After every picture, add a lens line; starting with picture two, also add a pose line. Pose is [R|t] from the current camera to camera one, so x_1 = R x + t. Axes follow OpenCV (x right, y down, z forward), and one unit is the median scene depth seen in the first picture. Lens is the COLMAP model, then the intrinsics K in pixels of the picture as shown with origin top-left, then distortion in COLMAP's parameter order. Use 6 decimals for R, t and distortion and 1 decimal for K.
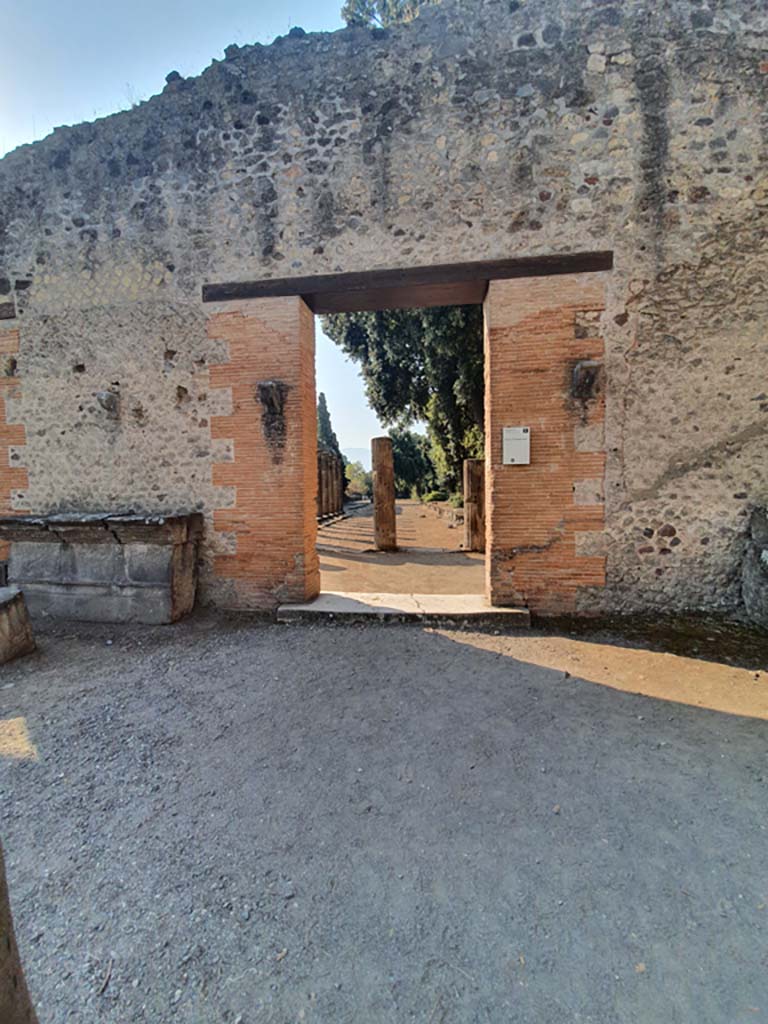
lens RADIAL K [[402.5, 0, 384.0], [0, 402.5, 512.0], [0, 0, 1]] dist [-0.023672, -0.000135]
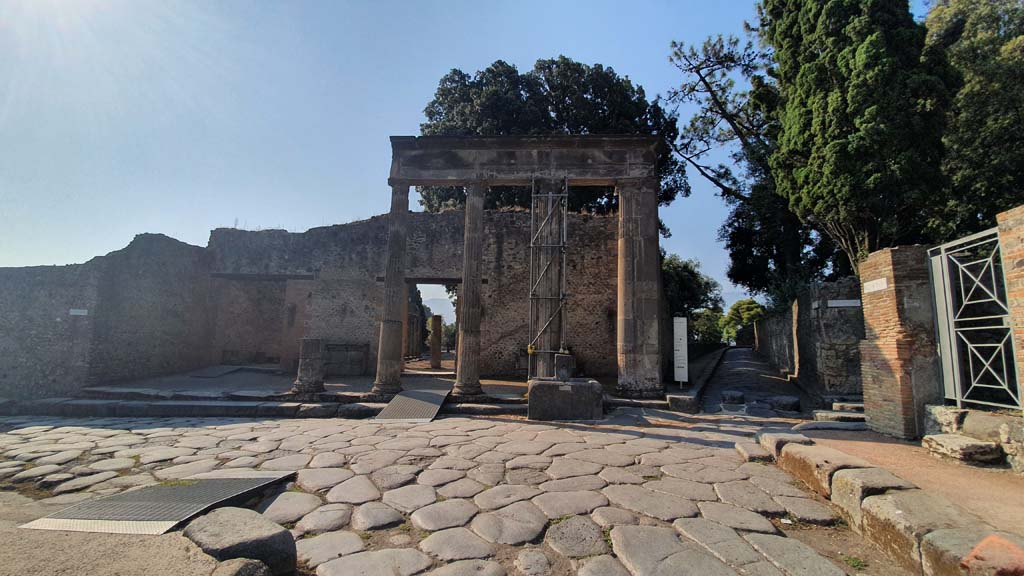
lens RADIAL K [[447.2, 0, 512.0], [0, 447.2, 288.0], [0, 0, 1]] dist [-0.001488, -0.000071]
pose [[0.995662, 0.047971, 0.079726, 0.419896], [-0.033120, 0.983452, -0.178114, 0.180932], [-0.086951, 0.174701, 0.980775, -2.998715]]
